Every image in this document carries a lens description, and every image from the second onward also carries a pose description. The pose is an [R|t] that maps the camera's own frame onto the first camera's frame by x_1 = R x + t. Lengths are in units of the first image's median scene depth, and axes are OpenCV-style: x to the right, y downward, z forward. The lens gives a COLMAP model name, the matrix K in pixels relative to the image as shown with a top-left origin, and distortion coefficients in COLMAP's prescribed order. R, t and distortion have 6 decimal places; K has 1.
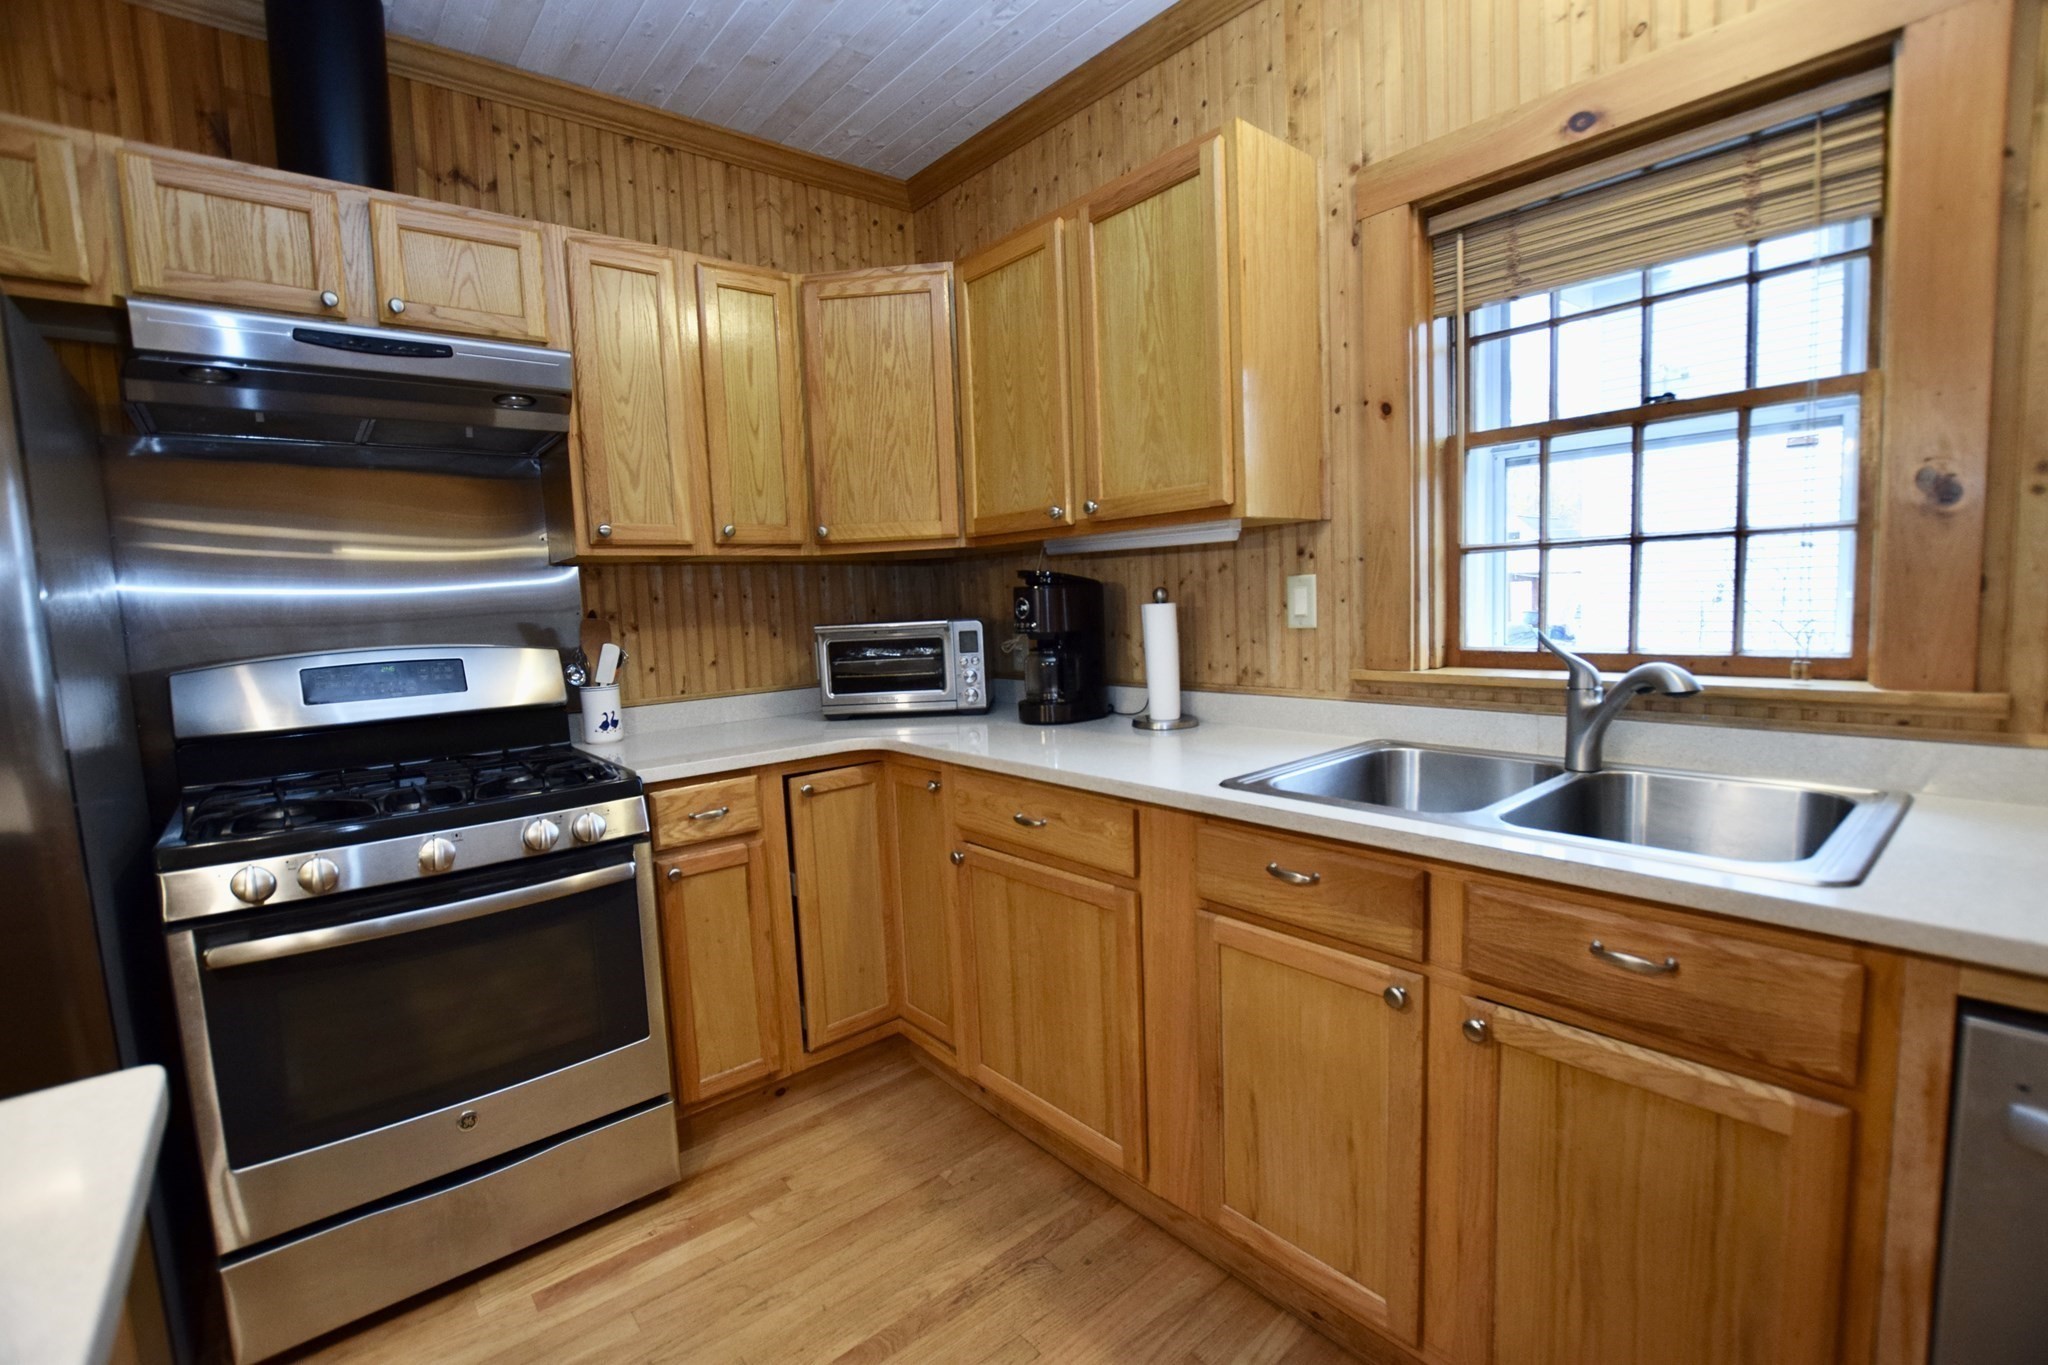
lens RADIAL K [[899.5, 0, 1026.3], [0, 899.5, 690.2], [0, 0, 1]] dist [-0.032782, 0.003229]
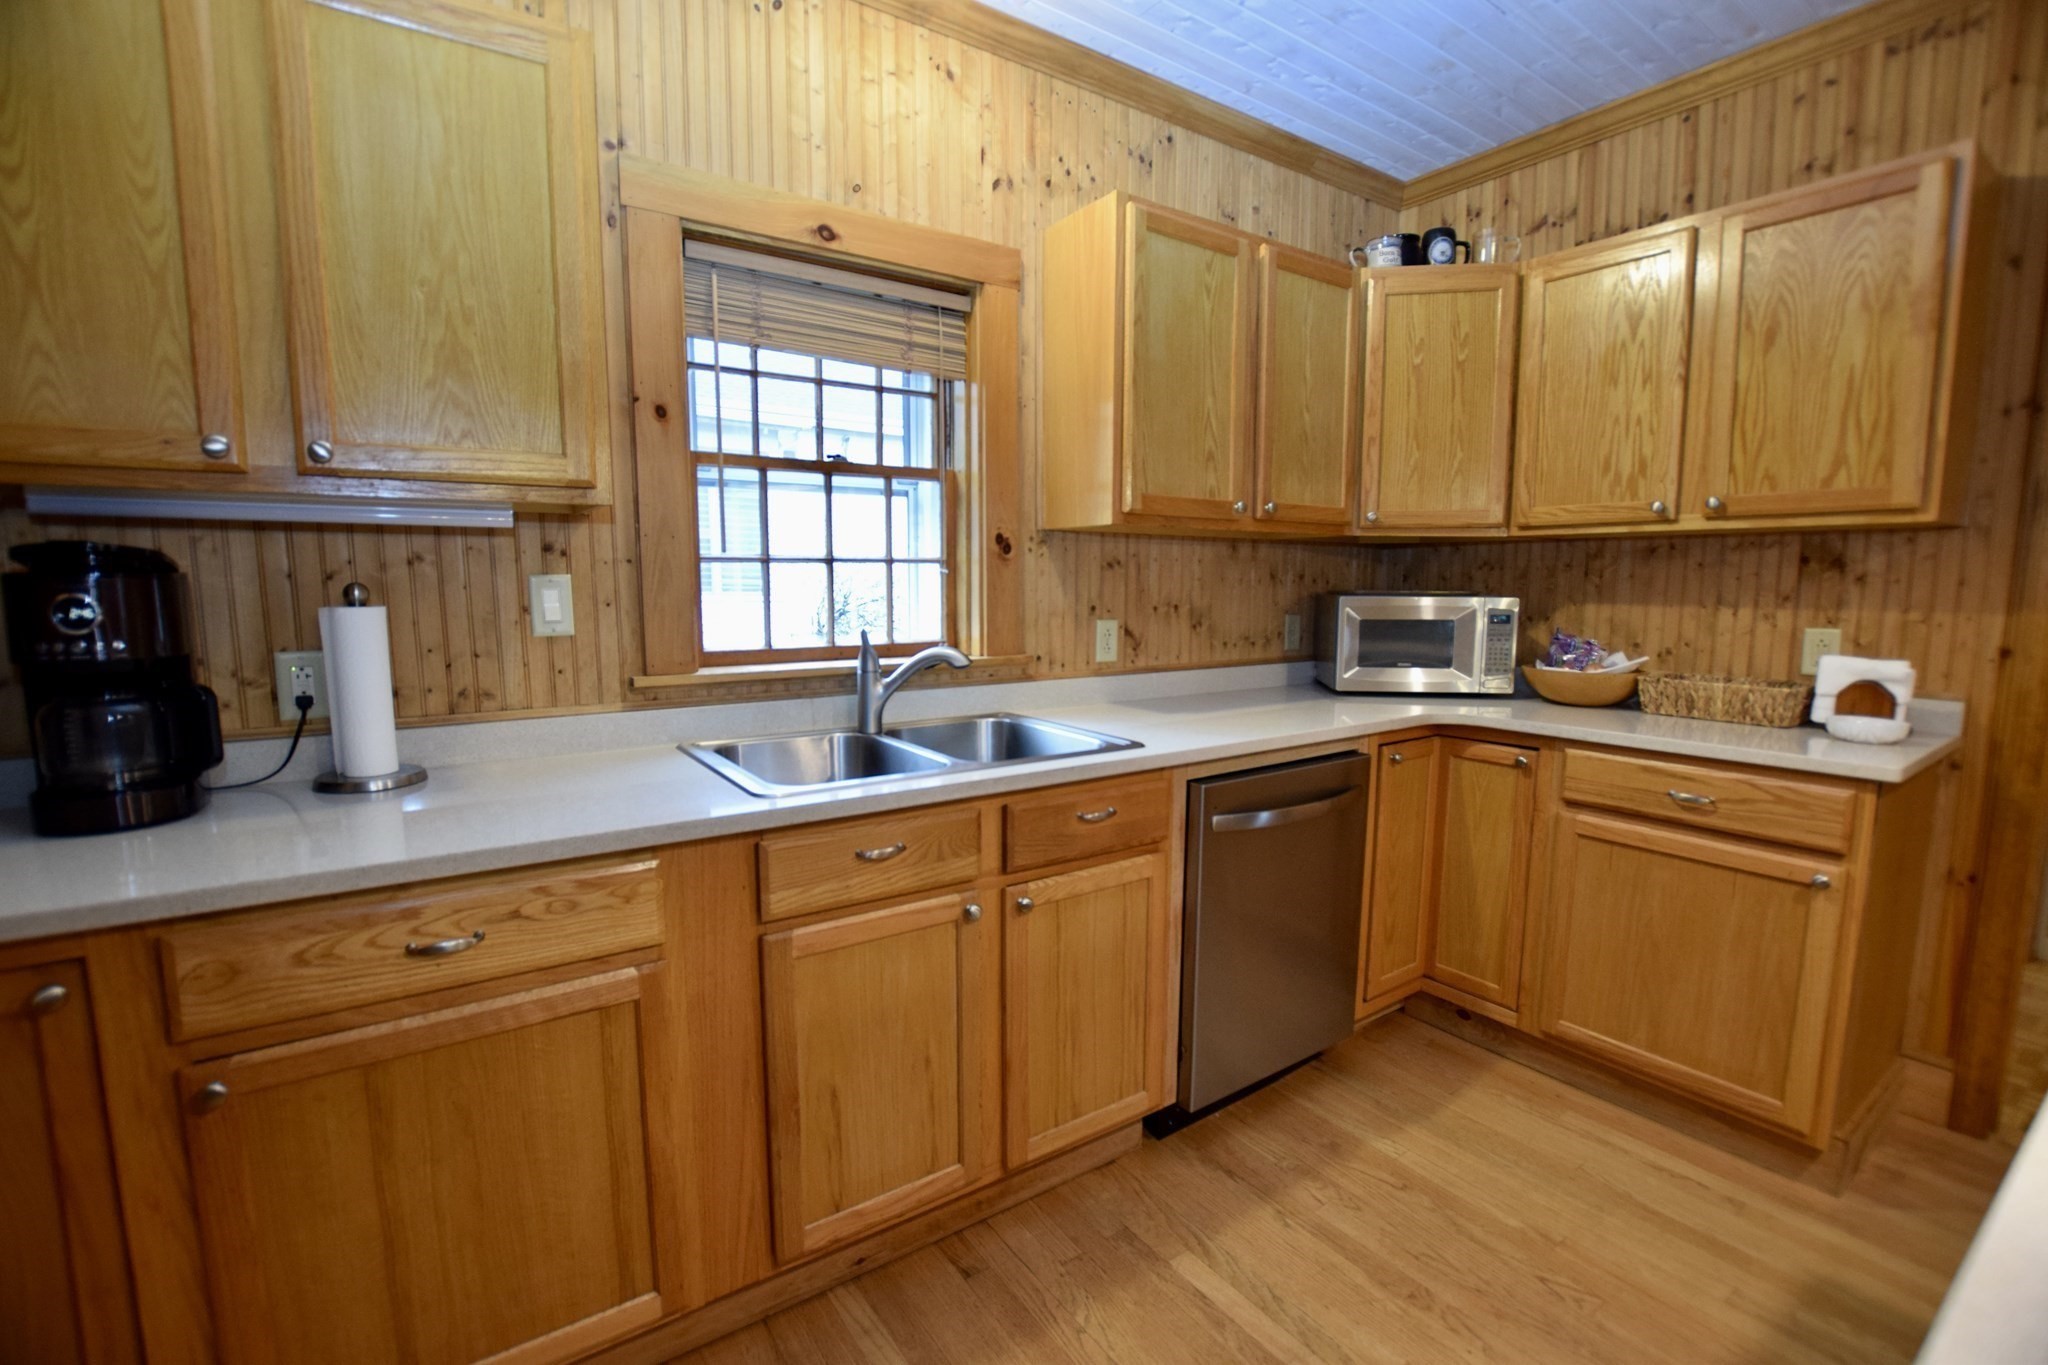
lens RADIAL K [[899.5, 0, 1026.3], [0, 899.5, 690.2], [0, 0, 1]] dist [-0.032782, 0.003229]
pose [[0.099402, -0.077893, 0.991994, -0.541093], [0.098383, 0.992816, 0.068099, -0.033437], [-0.990172, 0.090827, 0.106351, 0.496753]]
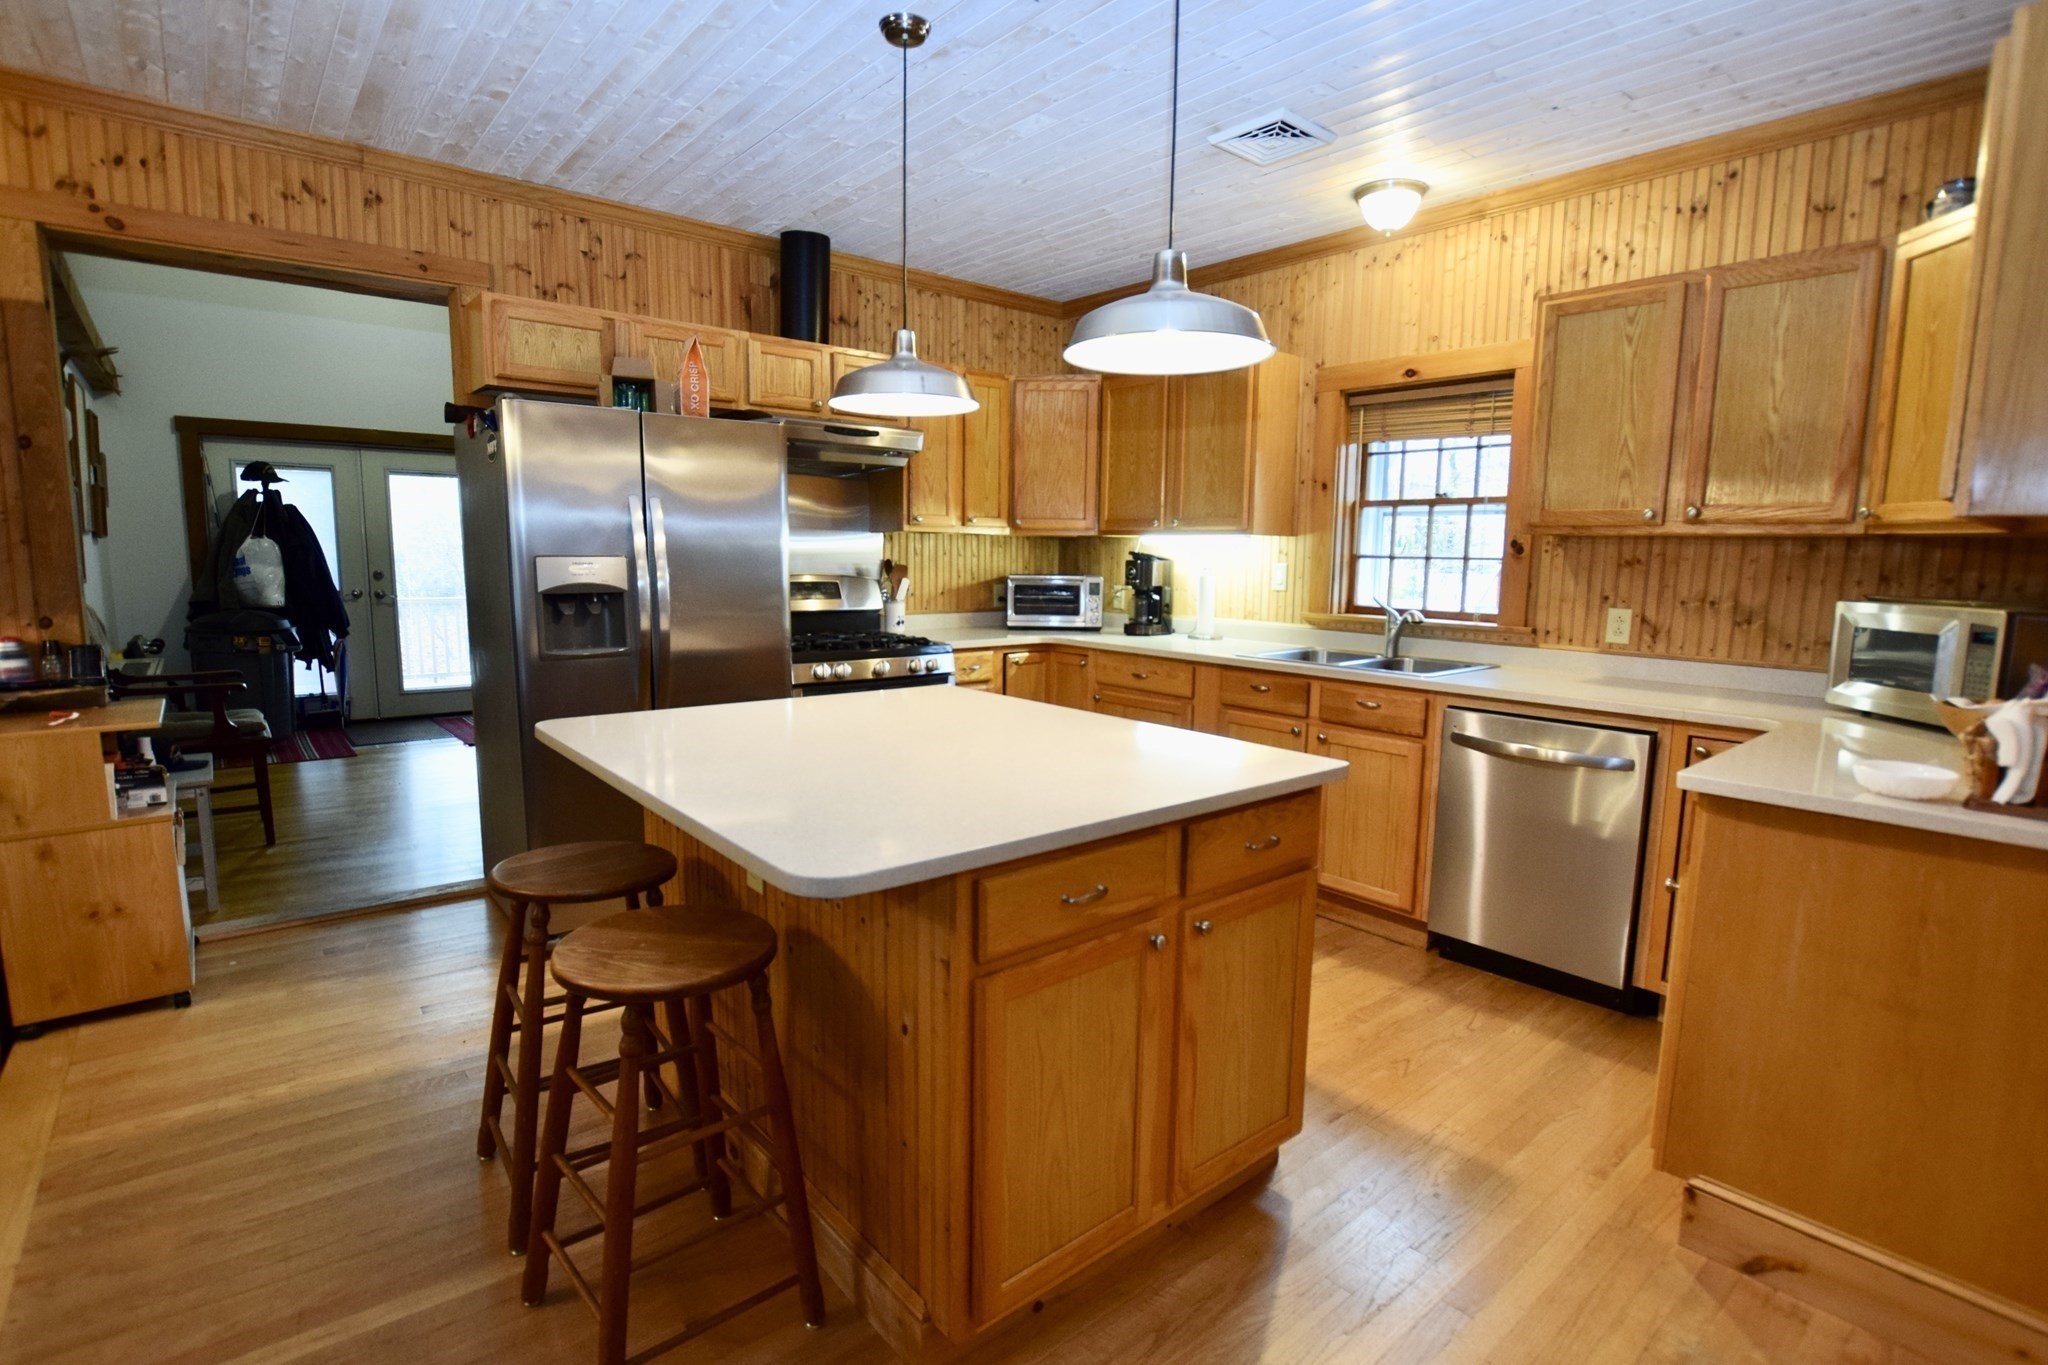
lens RADIAL K [[975.9, 0, 1027.1], [0, 975.9, 693.0], [0, 0, 1]] dist [-0.030868, 0.001068]
pose [[0.998467, 0.055086, 0.005411, -0.258327], [-0.055261, 0.997643, 0.040674, 0.104499], [-0.003158, -0.040911, 0.999158, -1.212928]]
